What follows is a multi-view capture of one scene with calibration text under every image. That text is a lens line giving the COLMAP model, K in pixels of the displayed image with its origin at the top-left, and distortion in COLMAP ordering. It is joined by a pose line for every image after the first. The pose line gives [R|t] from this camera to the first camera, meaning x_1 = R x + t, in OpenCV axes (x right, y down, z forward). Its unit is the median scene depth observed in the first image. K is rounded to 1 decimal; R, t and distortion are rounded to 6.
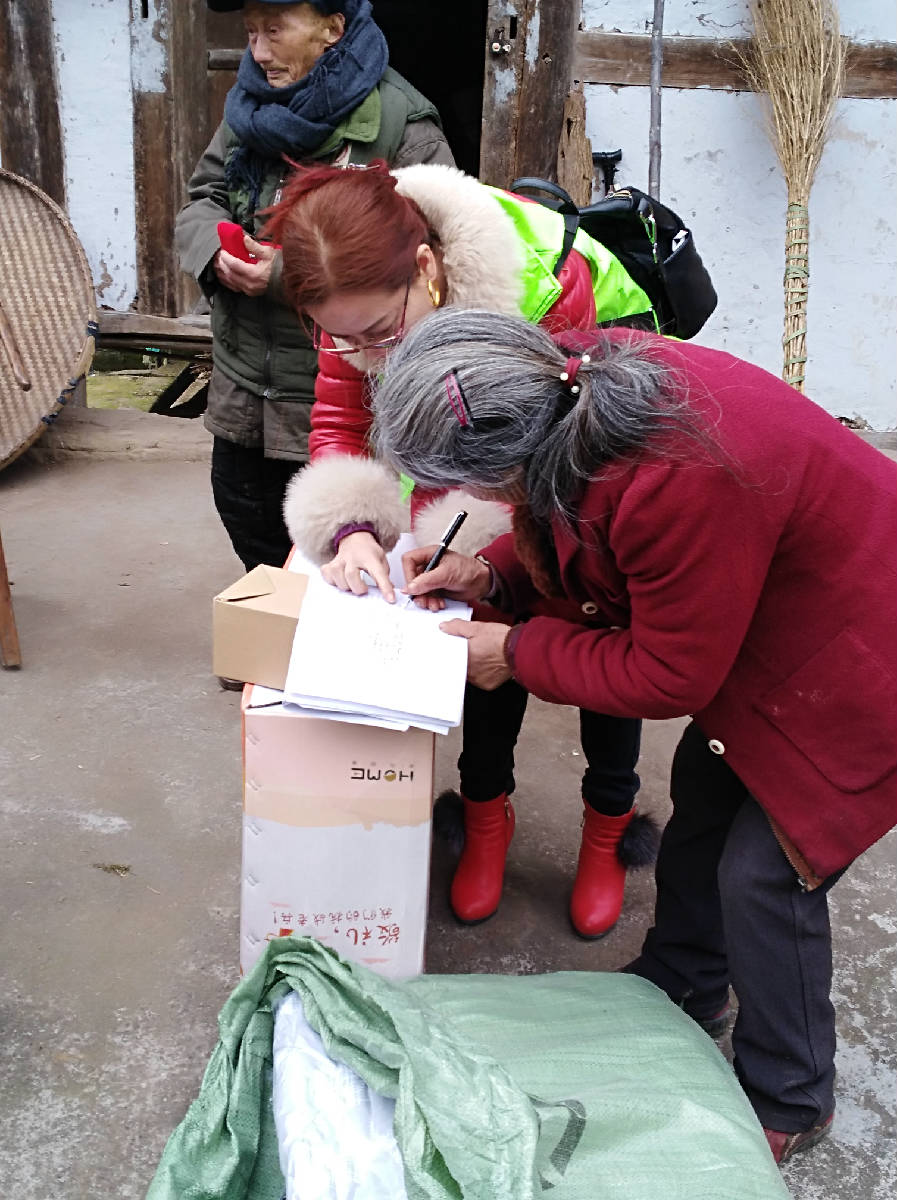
lens RADIAL K [[1620.3, 0, 448.5], [0, 1620.3, 600.0], [0, 0, 1]] dist [0.117437, -0.335673]
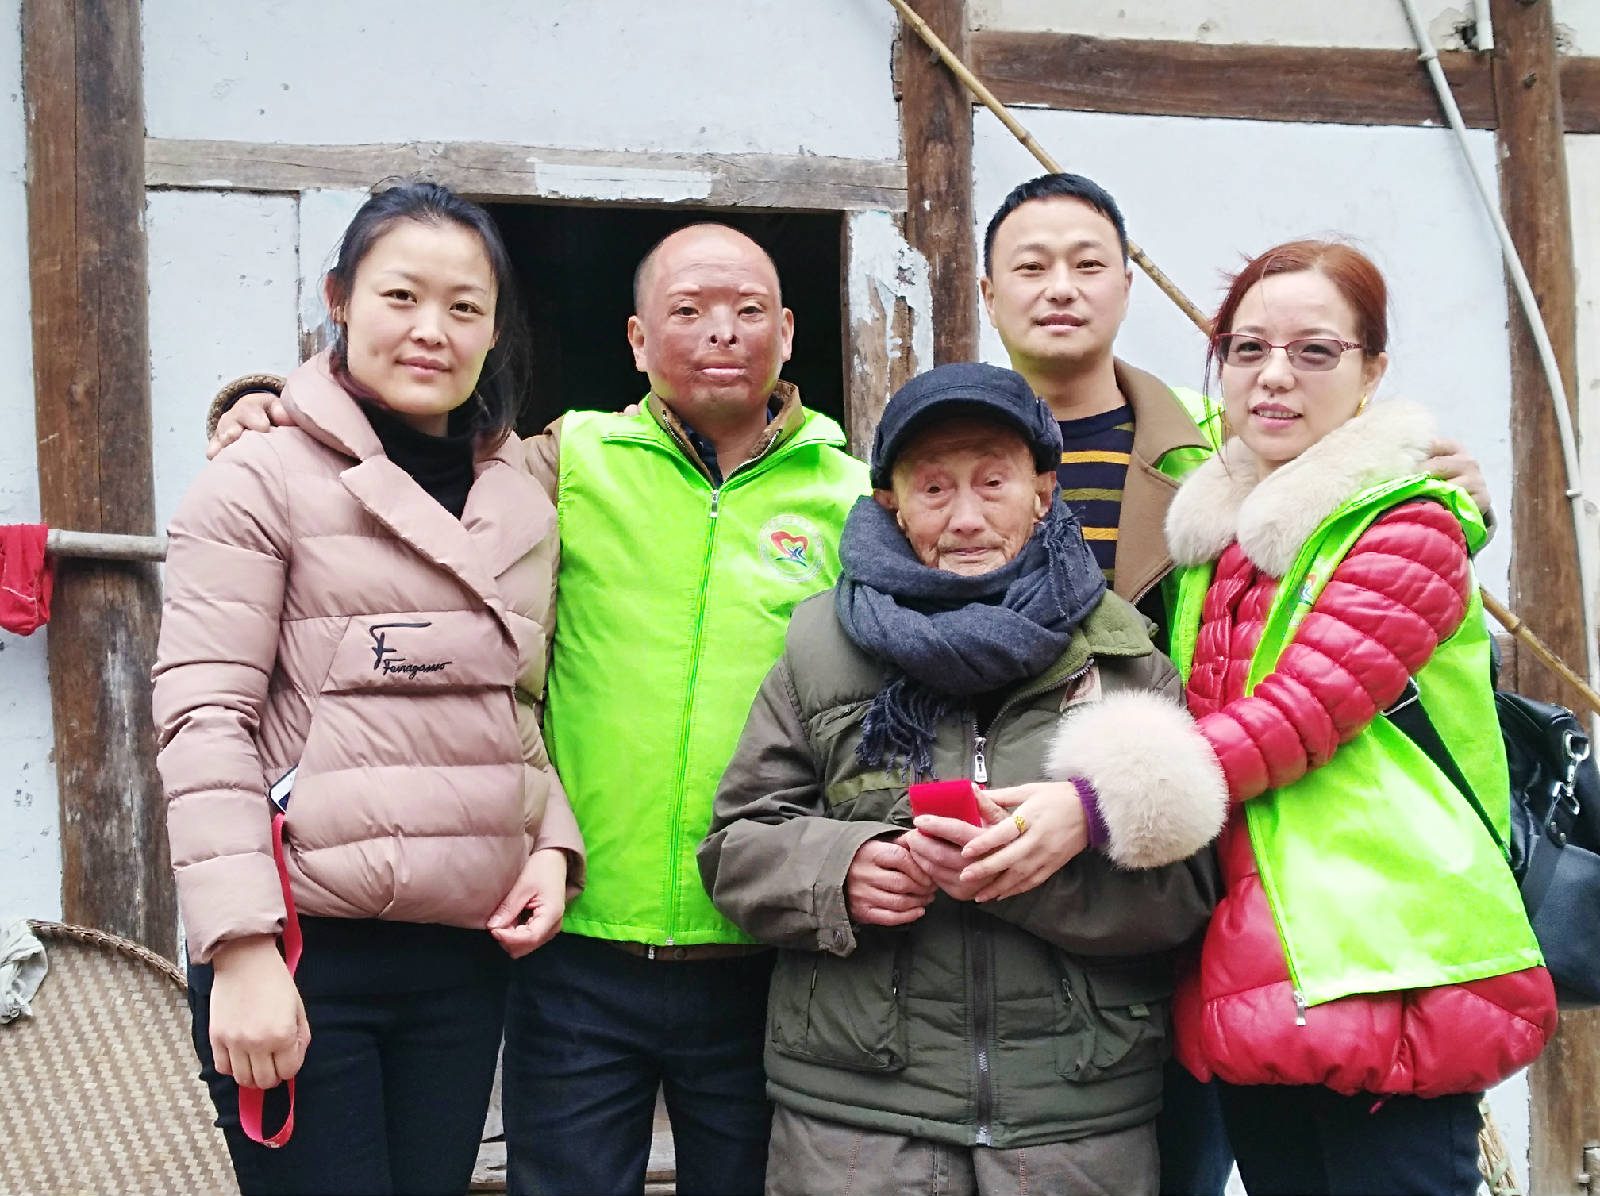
lens RADIAL K [[2160.4, 0, 802.7], [0, 2160.4, 571.2], [0, 0, 1]] dist [0.117437, -0.335673]
pose [[0.959778, -0.044444, 0.277220, -0.236171], [0.166781, 0.884549, -0.435611, 0.003753], [-0.225854, 0.464325, 0.856383, 0.226170]]
